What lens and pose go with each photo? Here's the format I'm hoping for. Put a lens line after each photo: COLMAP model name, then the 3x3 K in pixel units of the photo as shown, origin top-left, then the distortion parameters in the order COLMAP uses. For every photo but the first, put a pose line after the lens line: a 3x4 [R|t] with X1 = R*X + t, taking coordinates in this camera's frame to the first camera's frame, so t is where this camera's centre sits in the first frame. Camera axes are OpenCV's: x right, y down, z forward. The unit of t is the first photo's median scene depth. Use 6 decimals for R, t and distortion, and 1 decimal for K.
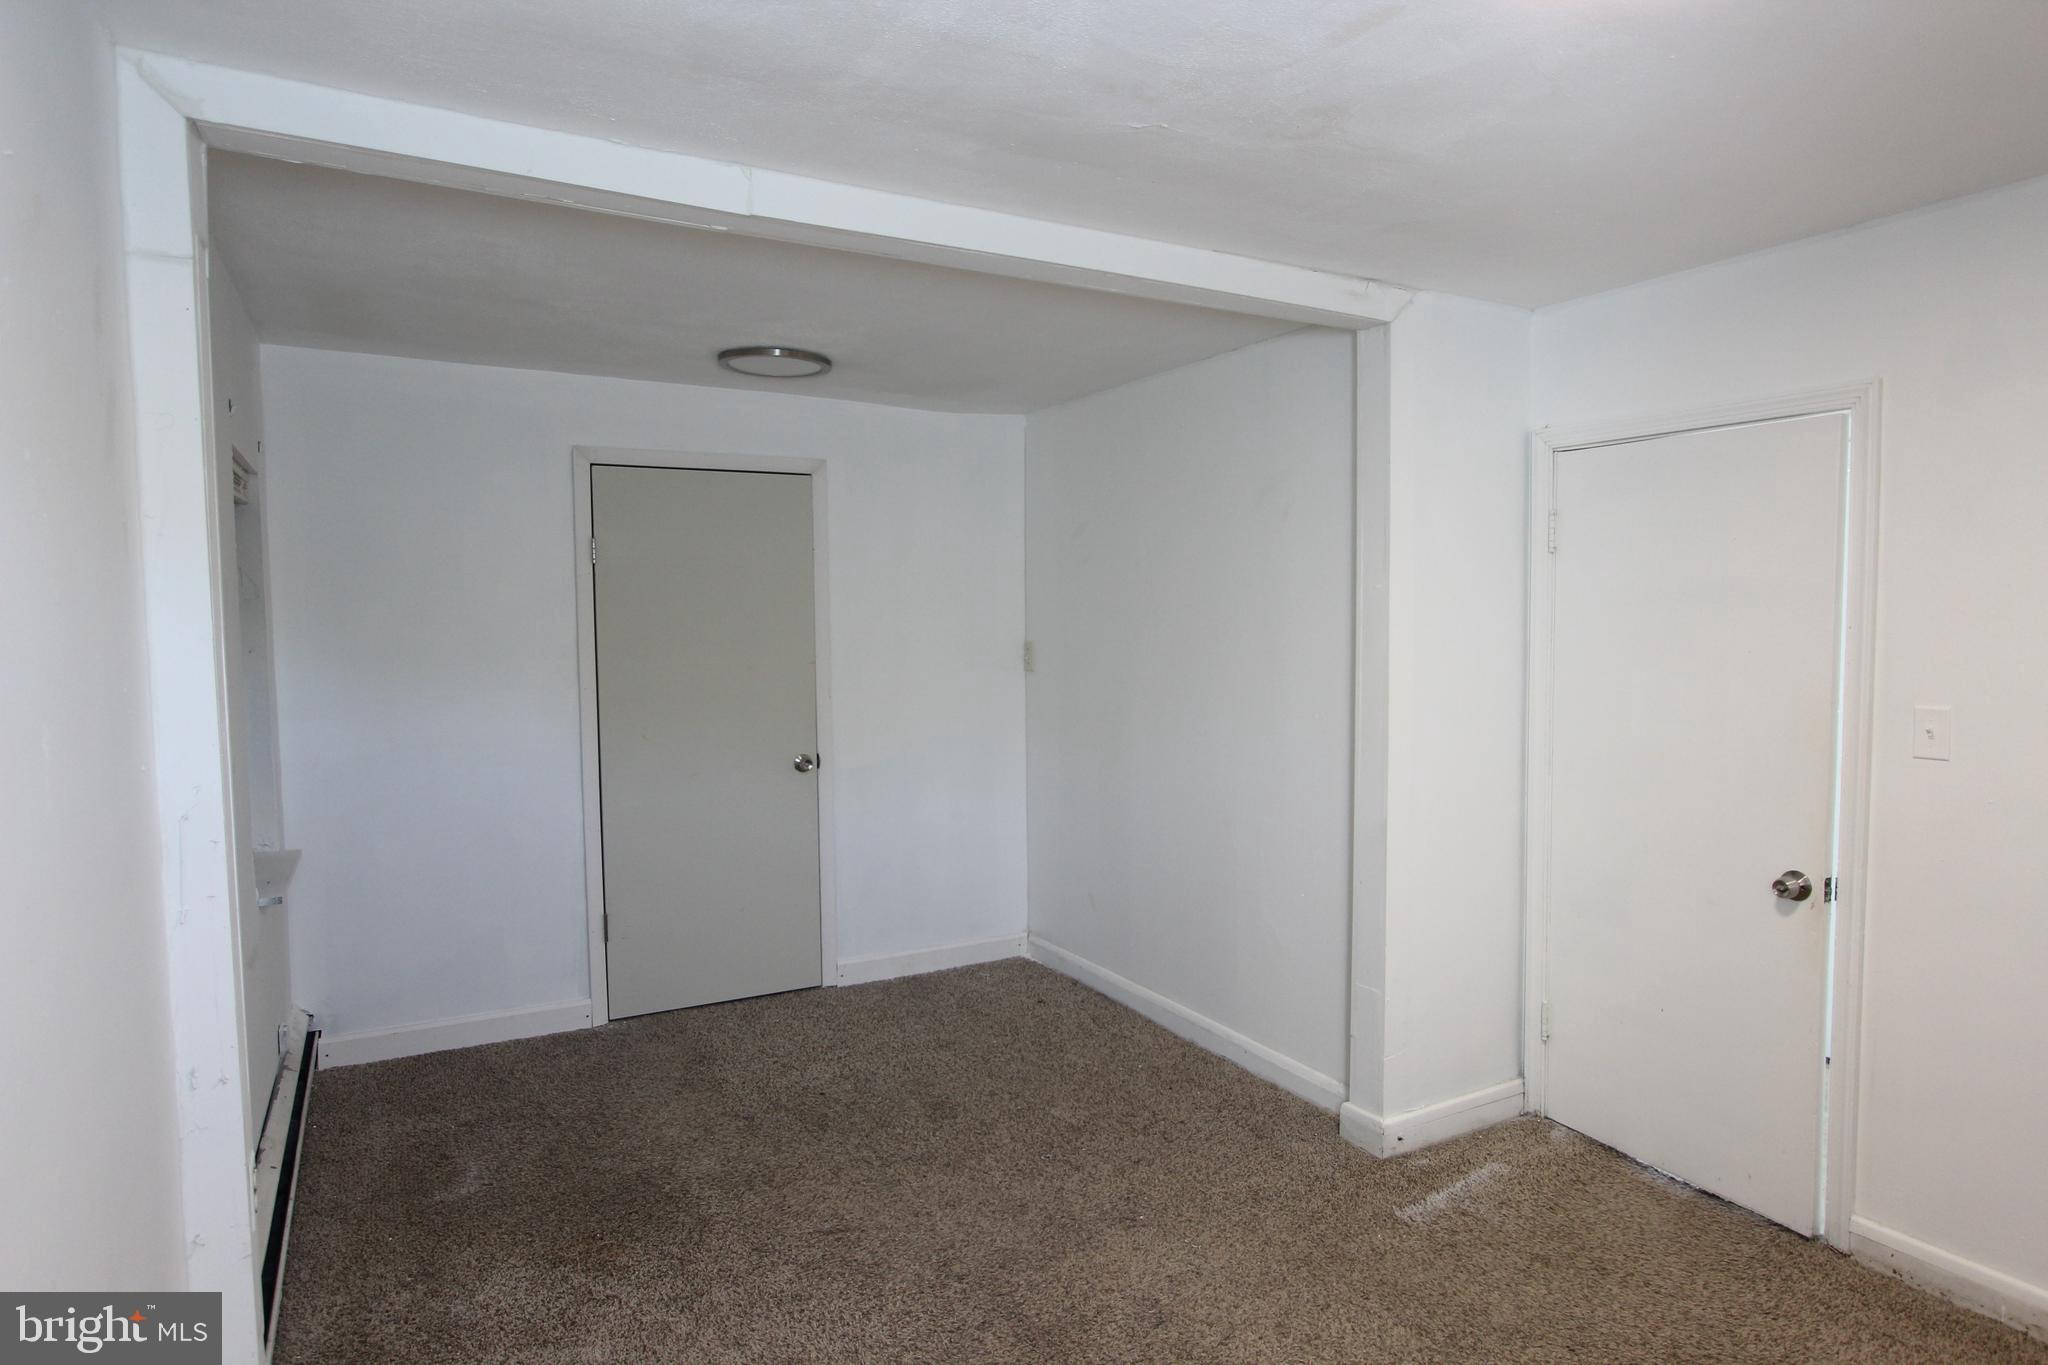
lens RADIAL K [[1189.0, 0, 1024.0], [0, 1189.0, 682.5], [0, 0, 1]] dist [-0.018210, 0.000681]
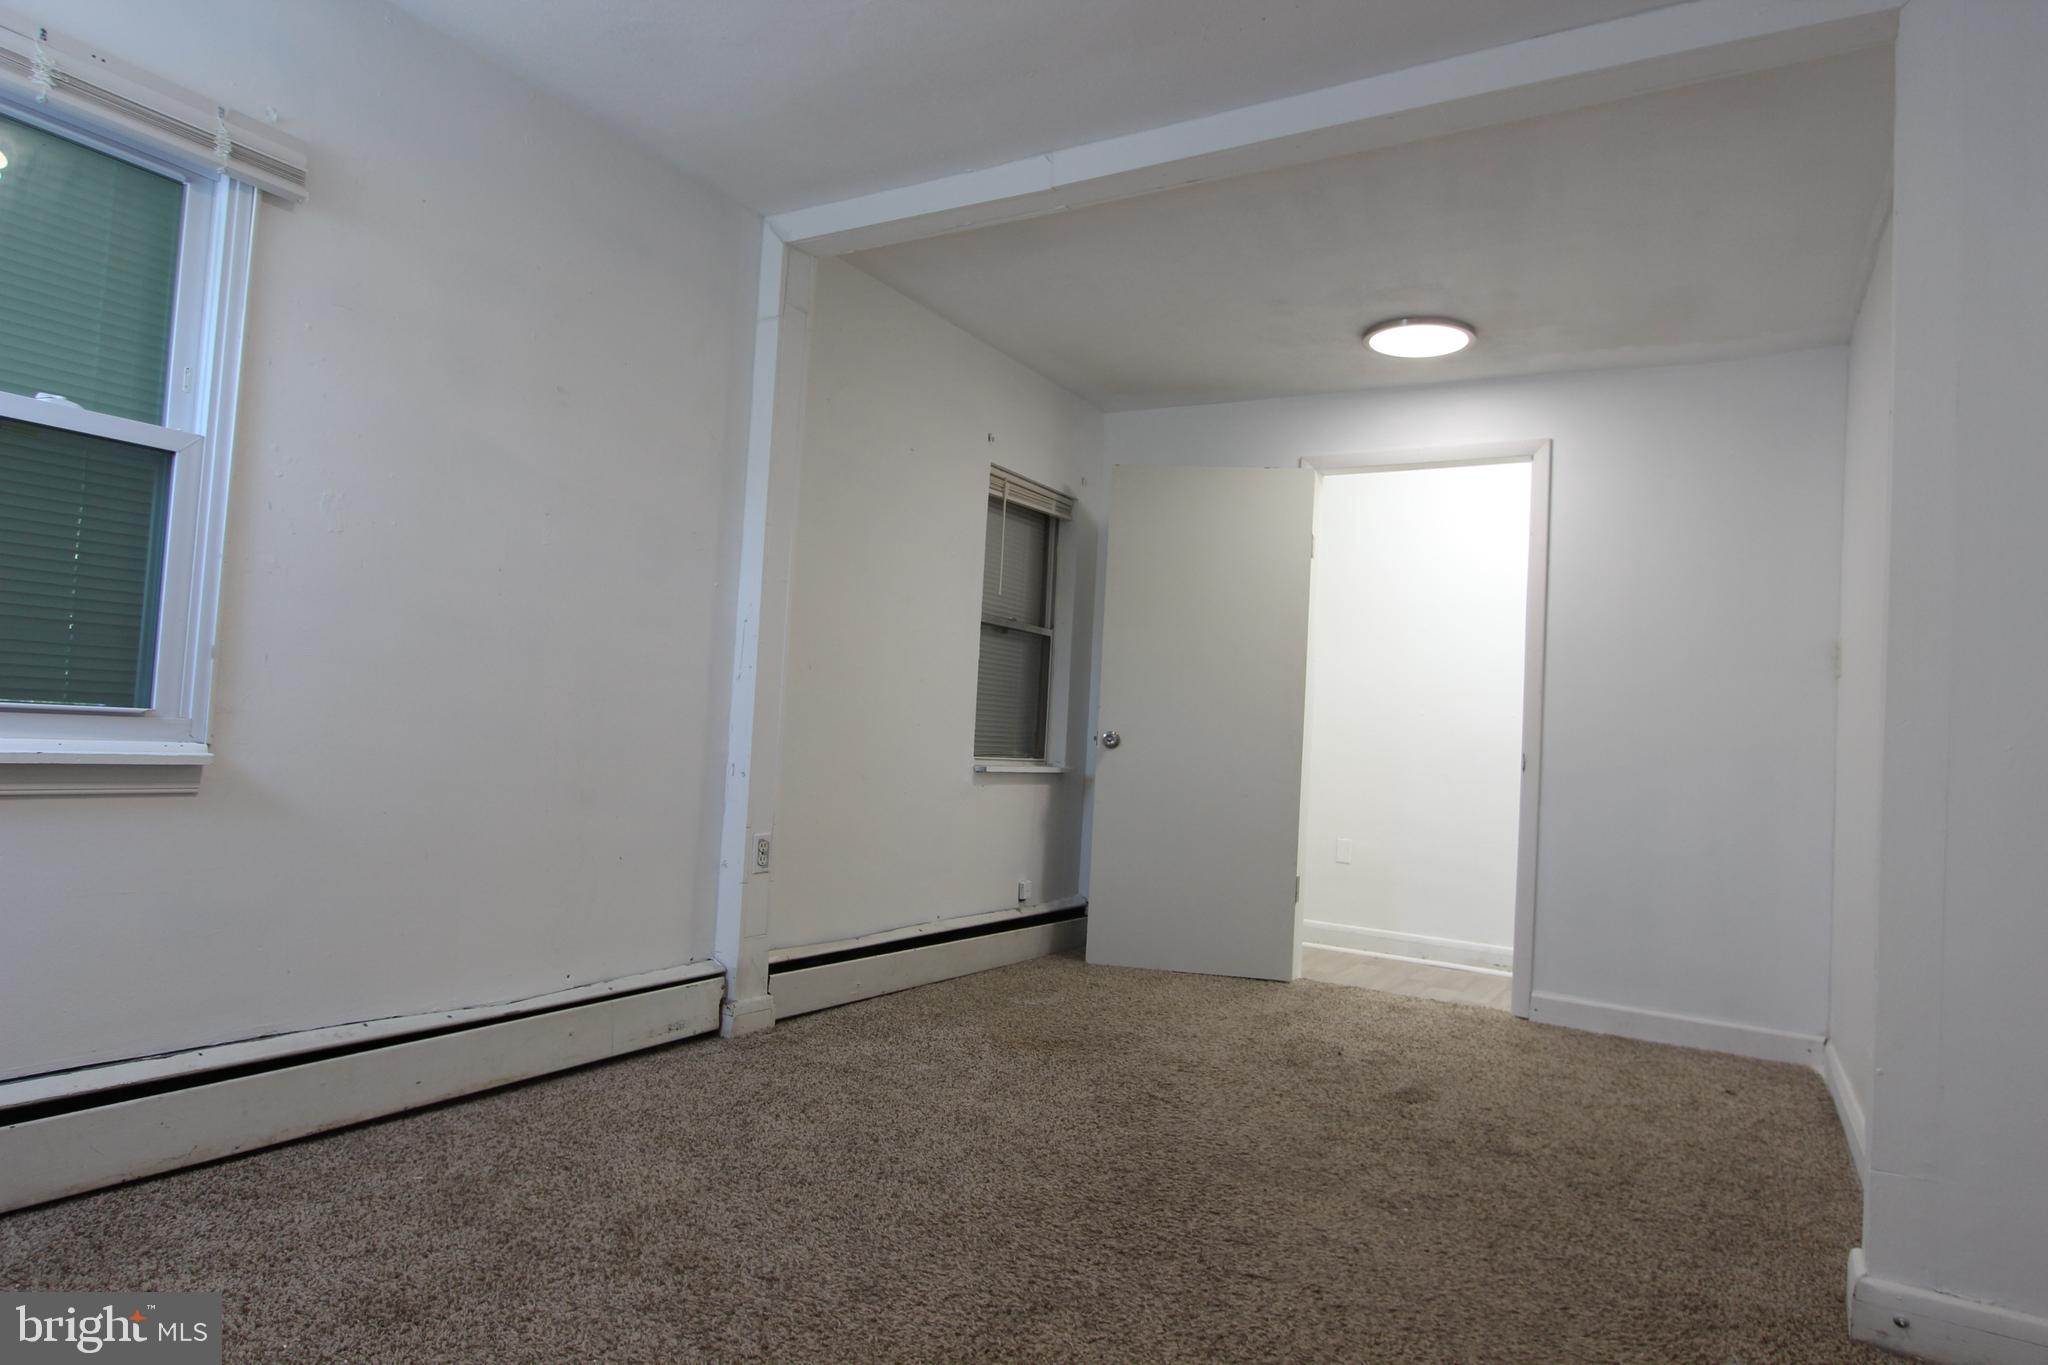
lens RADIAL K [[1189.0, 0, 1024.0], [0, 1189.0, 682.5], [0, 0, 1]] dist [-0.018210, 0.000681]
pose [[0.505180, 0.021542, -0.862745, 0.862865], [-0.127720, 0.990547, -0.050053, 0.197357], [0.853511, 0.135475, 0.503156, 0.369762]]
